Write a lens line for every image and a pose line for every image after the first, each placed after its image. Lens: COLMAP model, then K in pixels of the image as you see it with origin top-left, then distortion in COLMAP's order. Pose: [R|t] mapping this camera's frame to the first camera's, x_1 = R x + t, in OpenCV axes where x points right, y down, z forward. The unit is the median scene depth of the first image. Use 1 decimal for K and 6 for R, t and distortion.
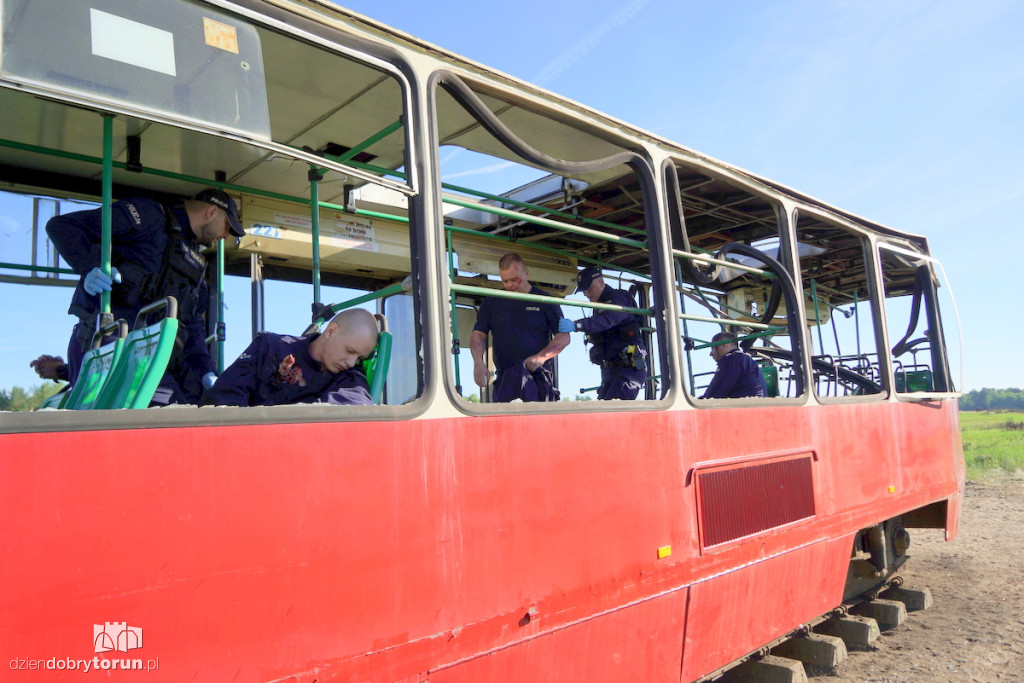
lens RADIAL K [[725.6, 0, 512.0], [0, 725.6, 341.5], [0, 0, 1]] dist [-0.009852, -0.000269]
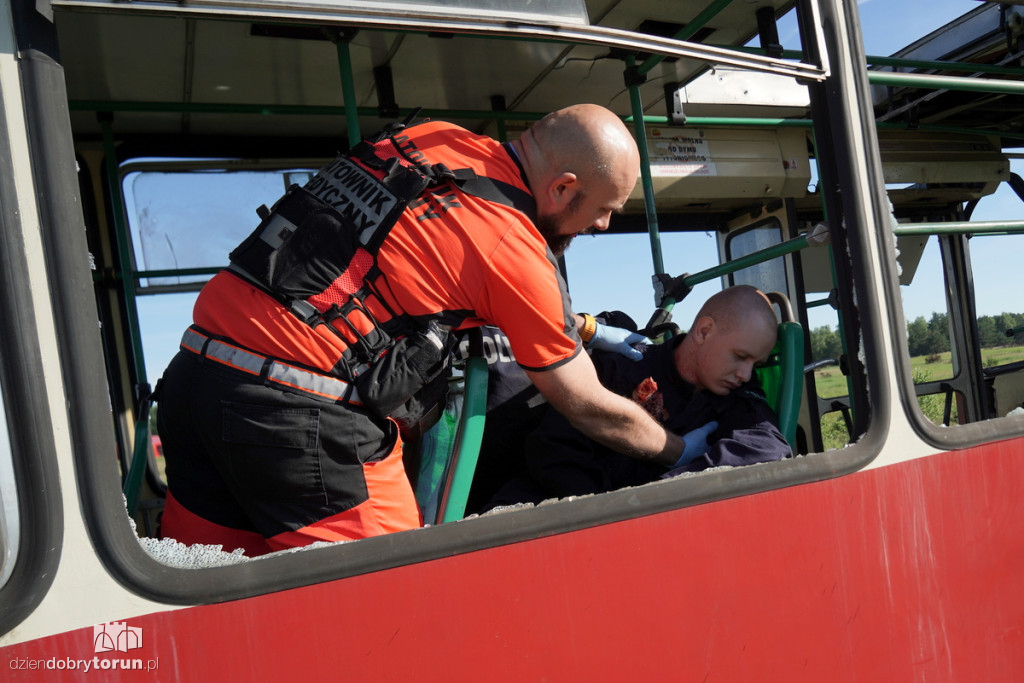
lens RADIAL K [[851.7, 0, 574.3], [0, 851.7, 431.7], [0, 0, 1]] dist [-0.018706, 0.021992]
pose [[0.947218, -0.055975, -0.315666, -0.117901], [0.114148, 0.978997, 0.168925, -0.060401], [0.299580, -0.196042, 0.933713, 0.242186]]
